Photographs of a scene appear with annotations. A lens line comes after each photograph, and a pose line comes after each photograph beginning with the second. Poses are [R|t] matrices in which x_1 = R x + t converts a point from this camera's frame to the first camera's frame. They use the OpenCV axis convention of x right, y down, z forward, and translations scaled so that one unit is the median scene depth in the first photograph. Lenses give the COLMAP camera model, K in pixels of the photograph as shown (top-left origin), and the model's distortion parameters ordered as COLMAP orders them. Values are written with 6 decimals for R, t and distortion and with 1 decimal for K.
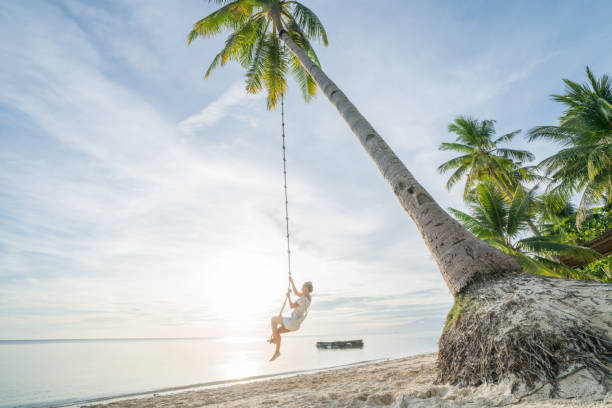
lens RADIAL K [[272.9, 0, 322.0], [0, 272.9, 214.2], [0, 0, 1]] dist [-0.000682, 0.000203]
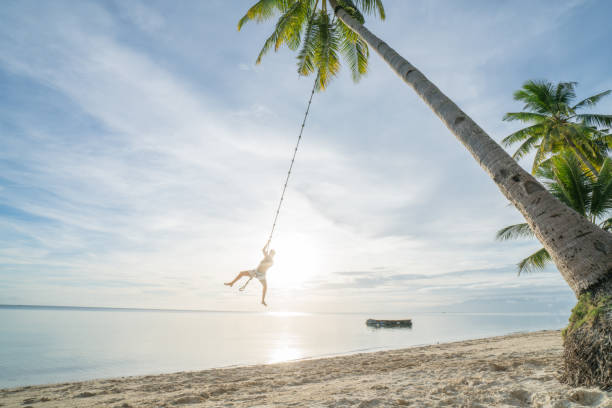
lens RADIAL K [[278.5, 0, 306.0], [0, 278.5, 204.0], [0, 0, 1]] dist [-0.002126, 0.006726]
pose [[0.991728, -0.018398, -0.127034, -0.130625], [0.026137, 0.997884, 0.059529, -0.035657], [0.125671, -0.062357, 0.990110, -0.023286]]
